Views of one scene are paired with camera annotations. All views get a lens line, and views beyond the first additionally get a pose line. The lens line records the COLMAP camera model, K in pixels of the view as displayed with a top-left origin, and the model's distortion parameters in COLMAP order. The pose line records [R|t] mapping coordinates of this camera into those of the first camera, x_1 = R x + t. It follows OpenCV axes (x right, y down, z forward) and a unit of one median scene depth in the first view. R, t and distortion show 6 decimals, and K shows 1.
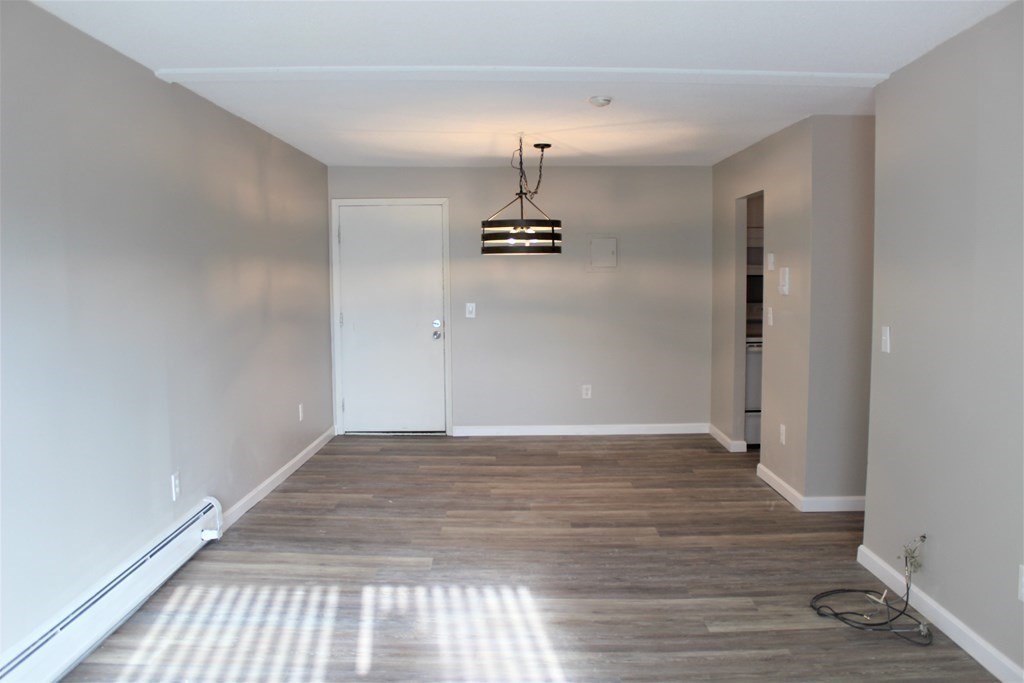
lens RADIAL K [[852.8, 0, 512.0], [0, 852.8, 341.5], [0, 0, 1]] dist [-0.152181, 0.129961]
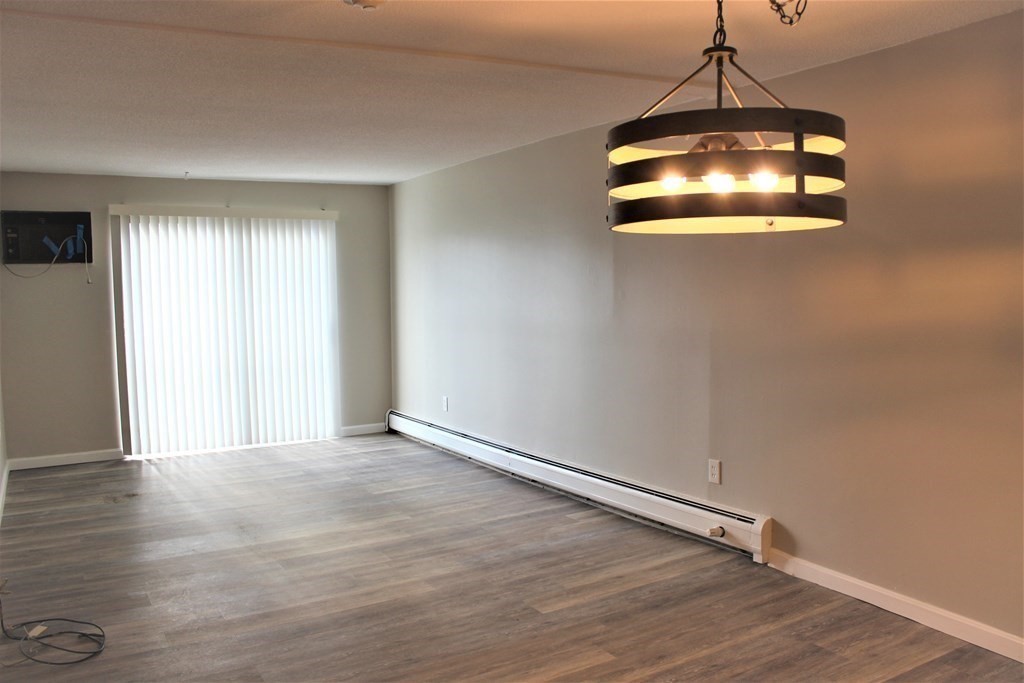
lens RADIAL K [[852.8, 0, 512.0], [0, 852.8, 341.5], [0, 0, 1]] dist [-0.152181, 0.129961]
pose [[-0.855129, 0.057378, -0.515230, 0.276626], [-0.022500, 0.988812, 0.147461, -0.109604], [0.517926, 0.137690, -0.844271, 1.287862]]
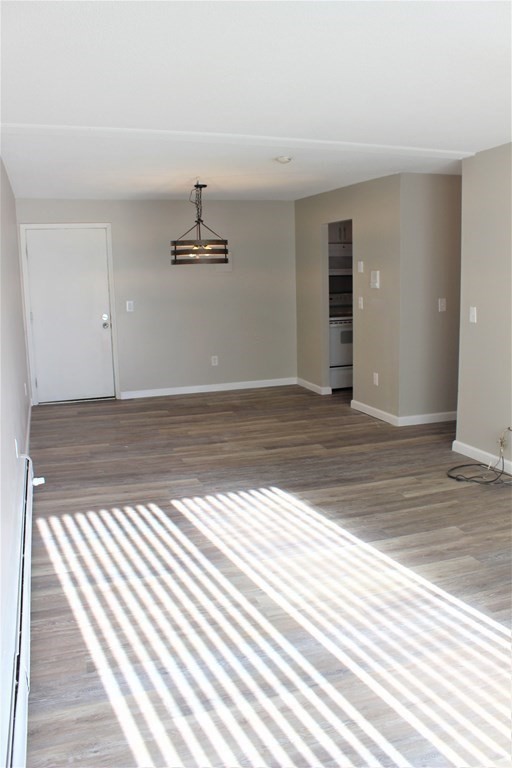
lens RADIAL K [[639.6, 0, 257.1], [0, 639.6, 371.3], [0, 0, 1]] dist [-0.152181, 0.129961]
pose [[0.946893, -0.066566, 0.314584, -0.251973], [0.044064, 0.995970, 0.078115, -0.004681], [-0.318516, -0.060105, 0.946010, -0.038165]]
